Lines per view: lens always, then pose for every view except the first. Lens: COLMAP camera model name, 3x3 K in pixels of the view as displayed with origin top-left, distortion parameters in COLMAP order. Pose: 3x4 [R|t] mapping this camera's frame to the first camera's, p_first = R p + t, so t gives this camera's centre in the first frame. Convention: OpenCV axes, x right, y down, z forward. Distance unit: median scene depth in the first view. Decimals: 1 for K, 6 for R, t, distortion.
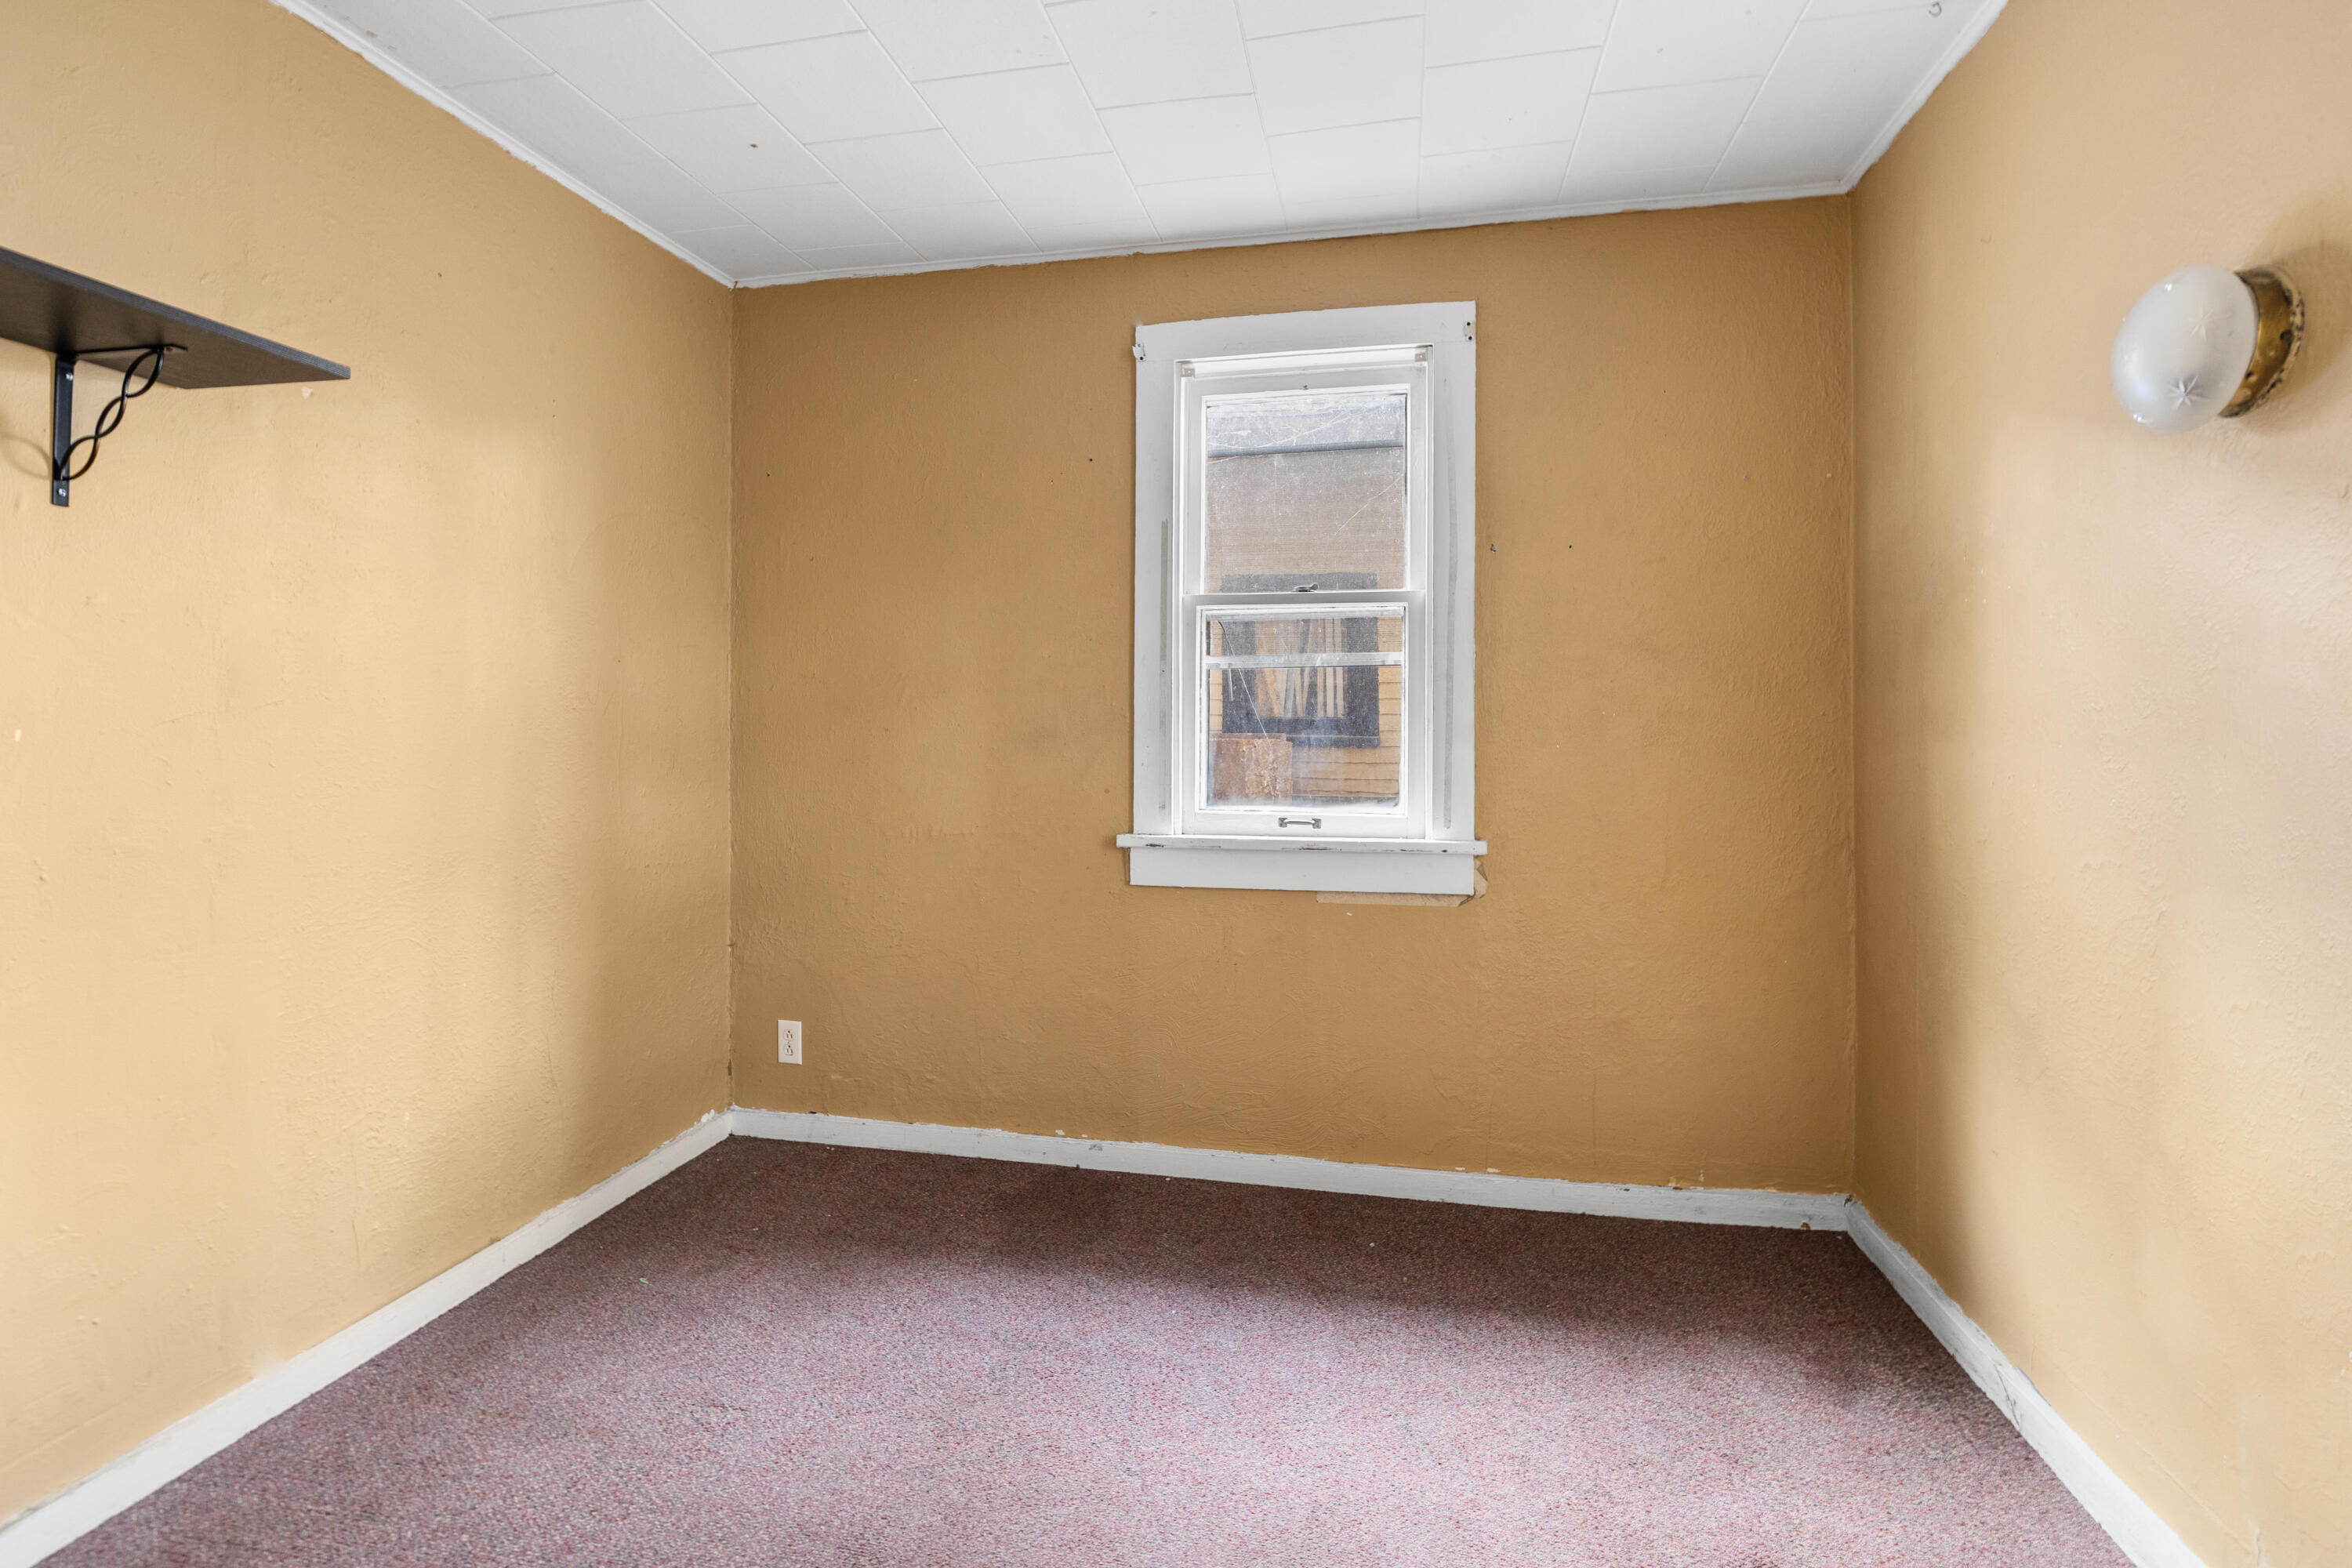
lens RADIAL K [[1069.4, 0, 1187.8], [0, 1069.4, 738.3], [0, 0, 1]] dist [-0.000404, 0.001193]
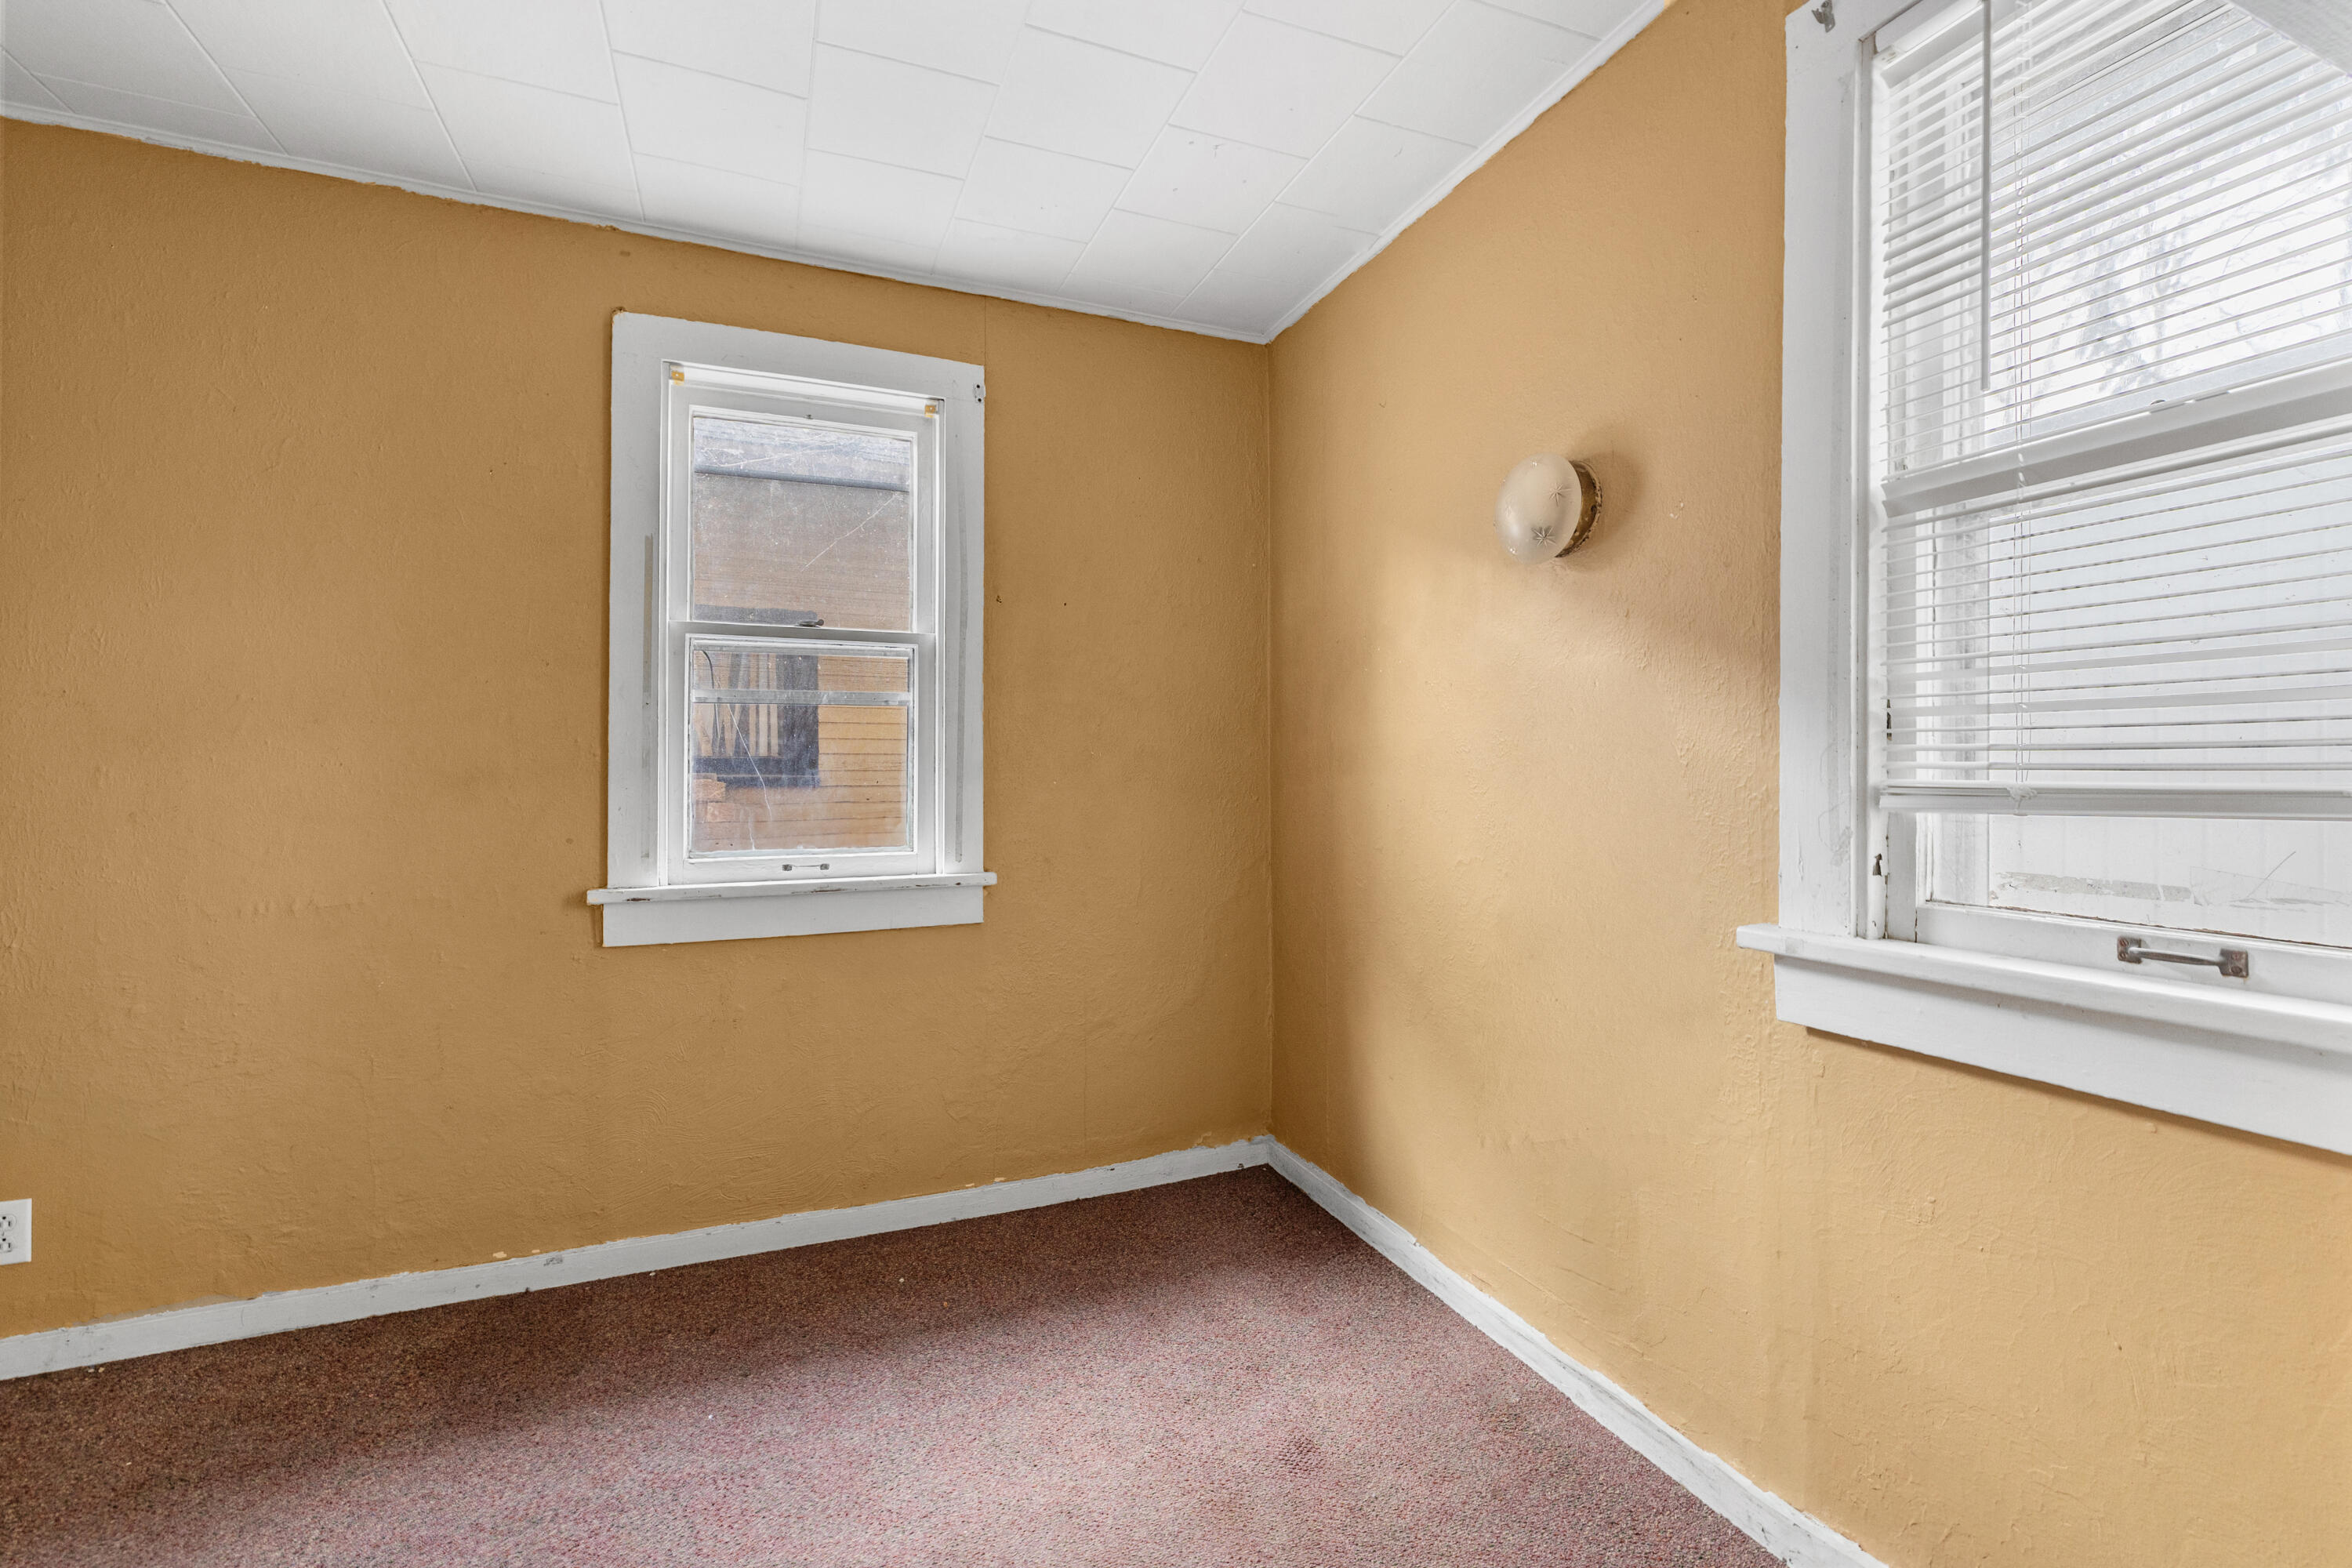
lens RADIAL K [[1006.7, 0, 1175.9], [0, 1006.7, 770.0], [0, 0, 1]] dist [0.009212, 0.000122]
pose [[0.835200, -0.005387, 0.549920, -0.125007], [0.009117, 0.999950, -0.004051, -0.000328], [-0.549871, 0.008397, 0.835208, 0.057083]]
